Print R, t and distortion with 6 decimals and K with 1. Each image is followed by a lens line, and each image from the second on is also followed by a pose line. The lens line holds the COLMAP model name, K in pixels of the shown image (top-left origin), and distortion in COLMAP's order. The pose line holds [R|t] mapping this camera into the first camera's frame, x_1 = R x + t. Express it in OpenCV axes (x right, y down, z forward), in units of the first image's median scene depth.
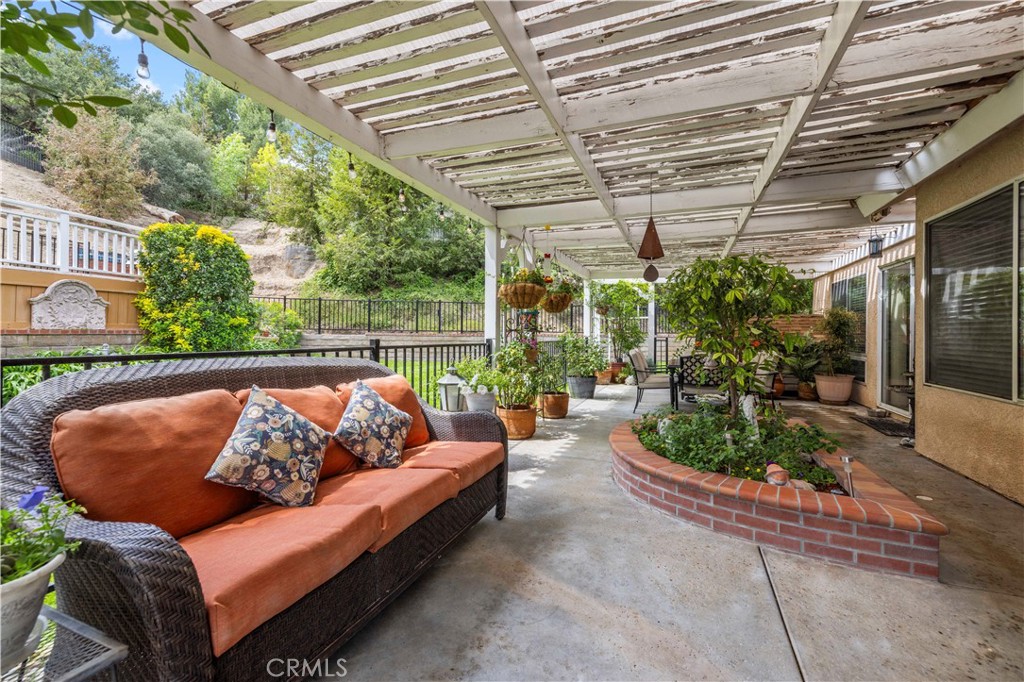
lens RADIAL K [[441.4, 0, 504.3], [0, 441.4, 327.5], [0, 0, 1]] dist [-0.000763, 0.001460]
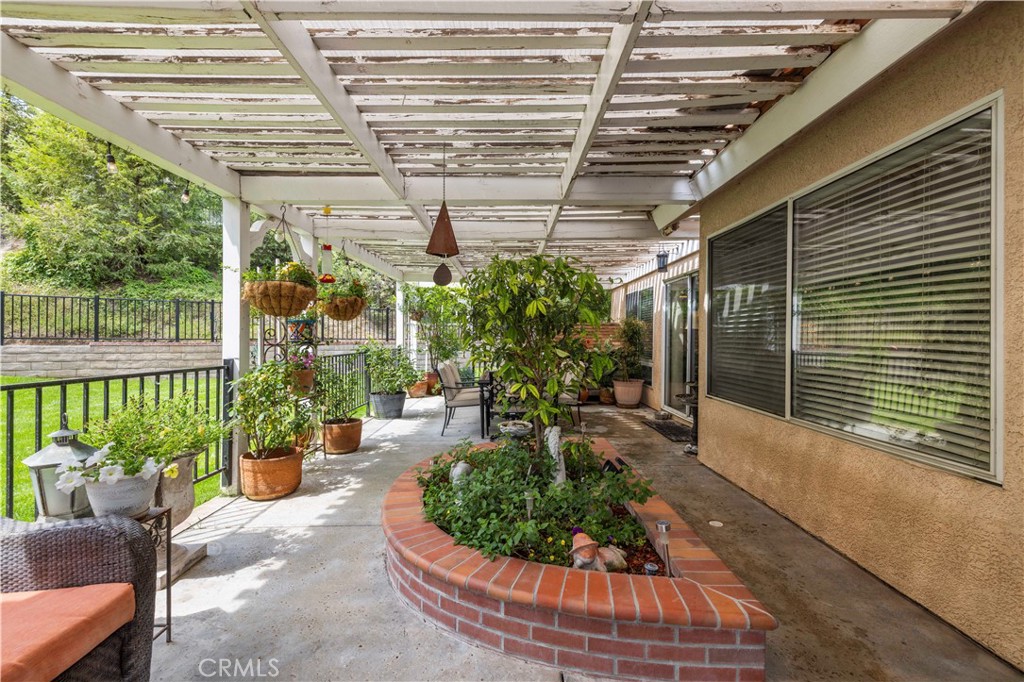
lens RADIAL K [[441.4, 0, 509.1], [0, 441.4, 340.3], [0, 0, 1]] dist [-0.000763, 0.001460]
pose [[0.924776, -0.008212, 0.380424, 0.133766], [-0.000258, 0.999753, 0.022208, -0.023329], [-0.380512, -0.020635, 0.924546, 0.223391]]
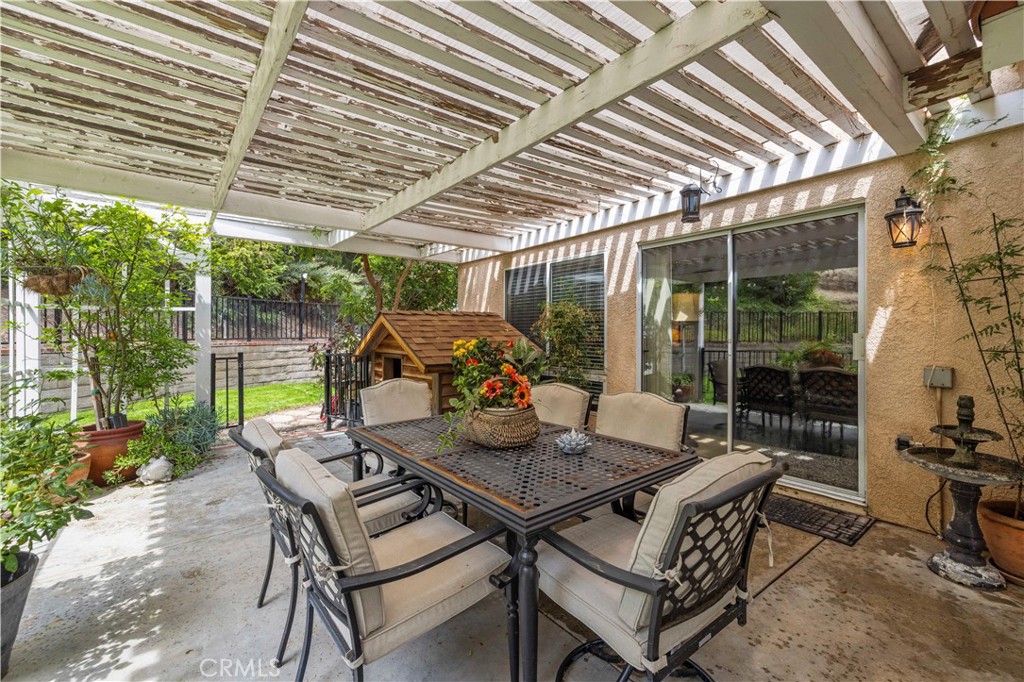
lens RADIAL K [[441.4, 0, 507.5], [0, 441.4, 335.8], [0, 0, 1]] dist [-0.000763, 0.001460]
pose [[0.499203, -0.007143, 0.866455, 0.277217], [-0.002253, 0.999952, 0.009542, -0.000980], [-0.866482, -0.006715, 0.499163, 1.405993]]
